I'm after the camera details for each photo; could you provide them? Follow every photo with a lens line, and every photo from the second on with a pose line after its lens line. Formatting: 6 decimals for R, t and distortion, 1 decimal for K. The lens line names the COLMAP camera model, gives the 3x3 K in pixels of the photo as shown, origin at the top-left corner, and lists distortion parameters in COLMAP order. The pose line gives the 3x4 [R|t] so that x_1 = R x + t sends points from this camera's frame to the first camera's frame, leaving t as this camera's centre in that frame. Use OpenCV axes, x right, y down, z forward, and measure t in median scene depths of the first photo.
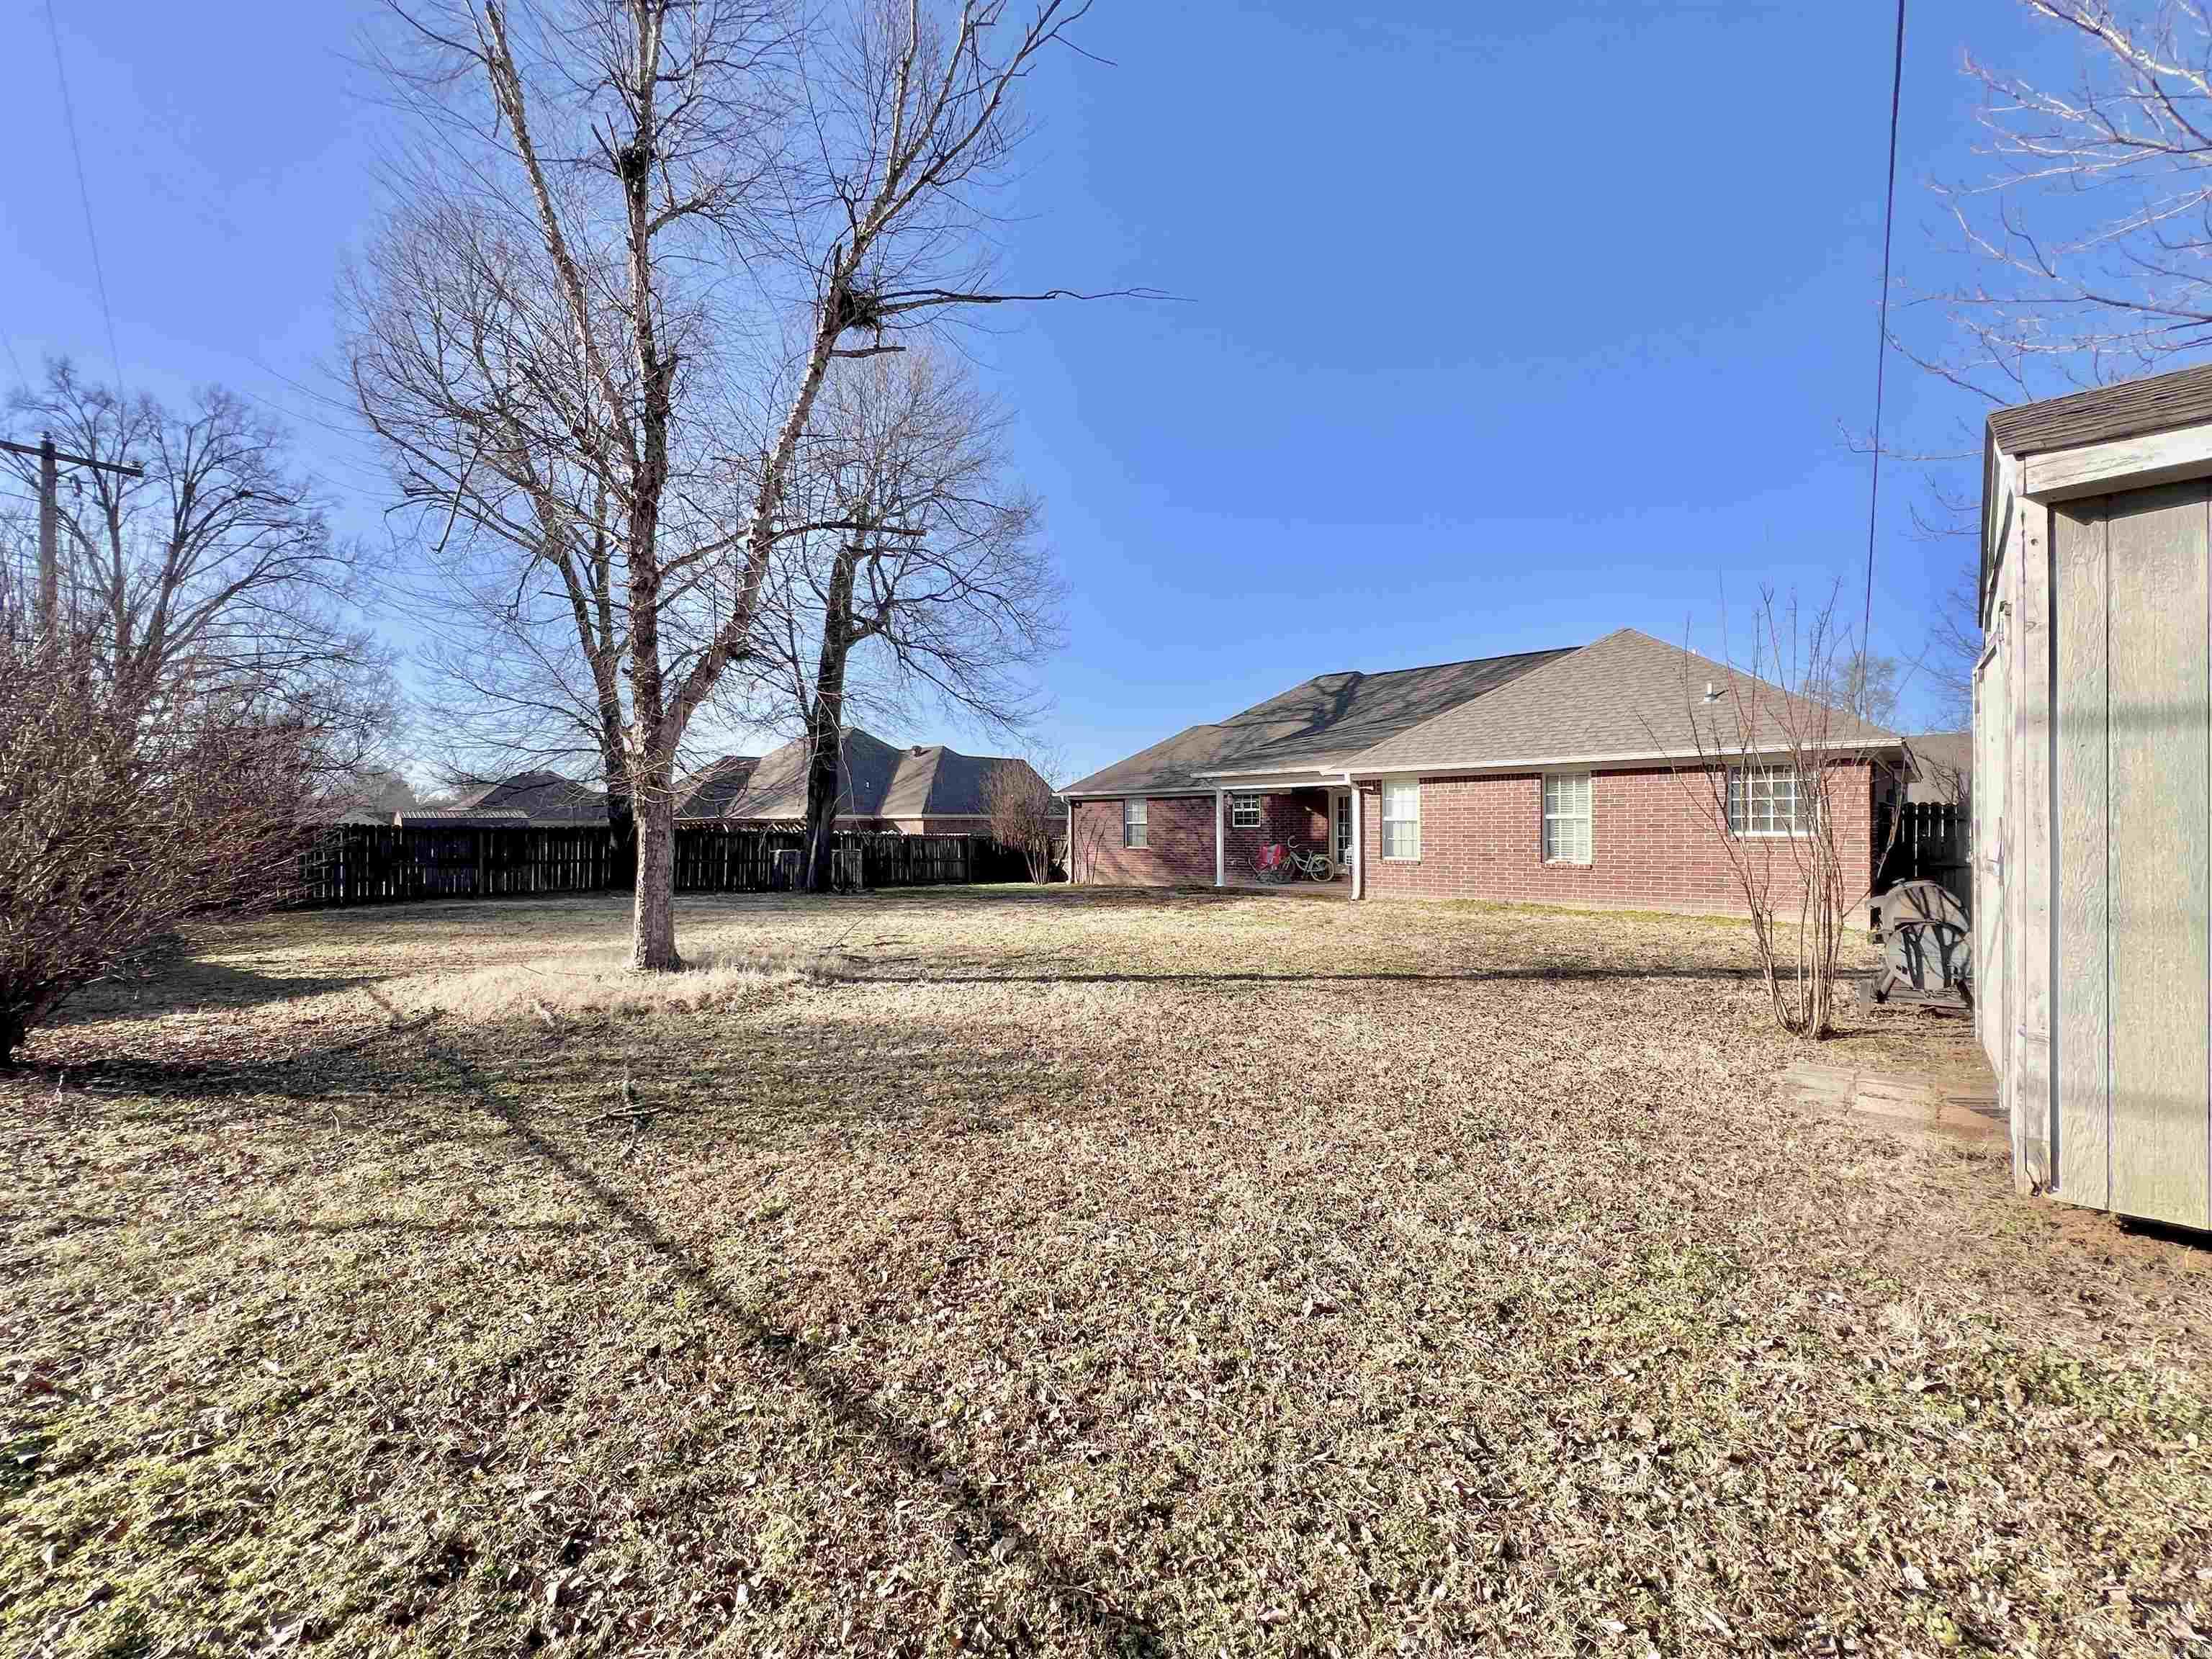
lens RADIAL K [[924.0, 0, 1104.1], [0, 924.0, 833.0], [0, 0, 1]] dist [0.001642, 0.000425]
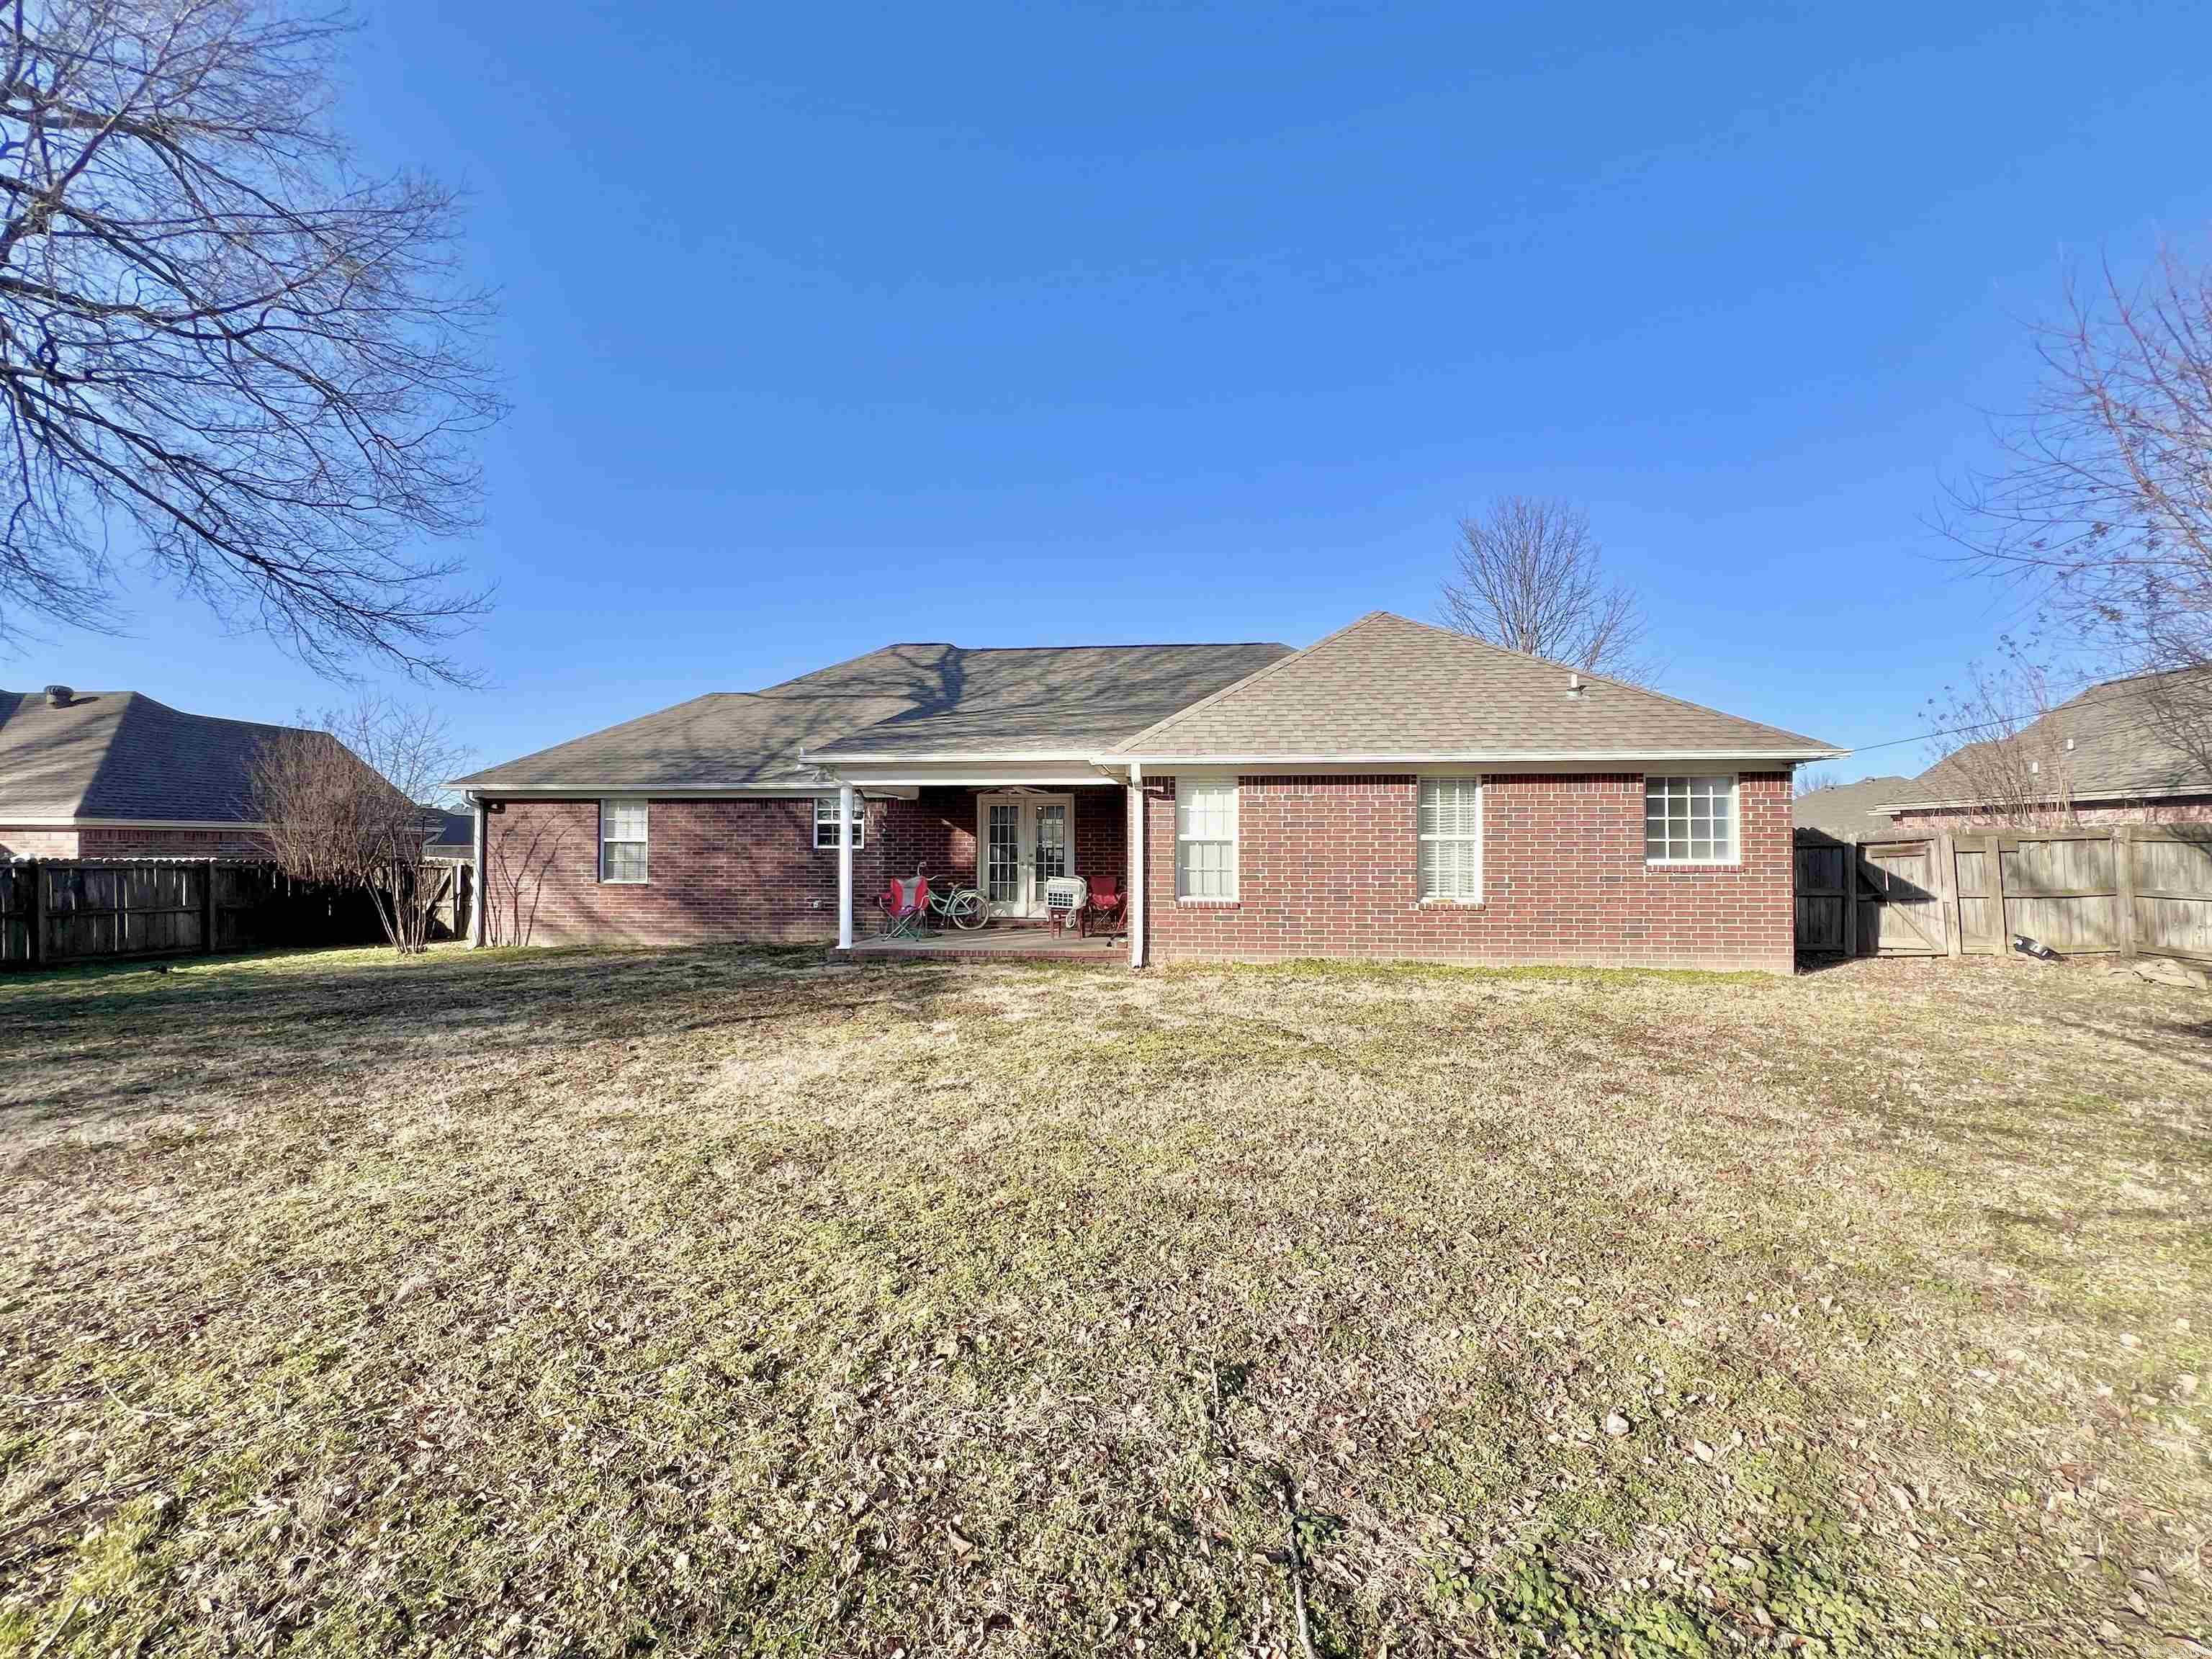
lens RADIAL K [[956.9, 0, 1192.6], [0, 956.9, 838.0], [0, 0, 1]] dist [-0.000007, -0.000019]
pose [[0.780429, 0.013561, 0.625098, -0.077252], [-0.002078, 0.999816, -0.019095, -0.001844], [-0.625241, 0.013603, 0.780313, 0.349367]]
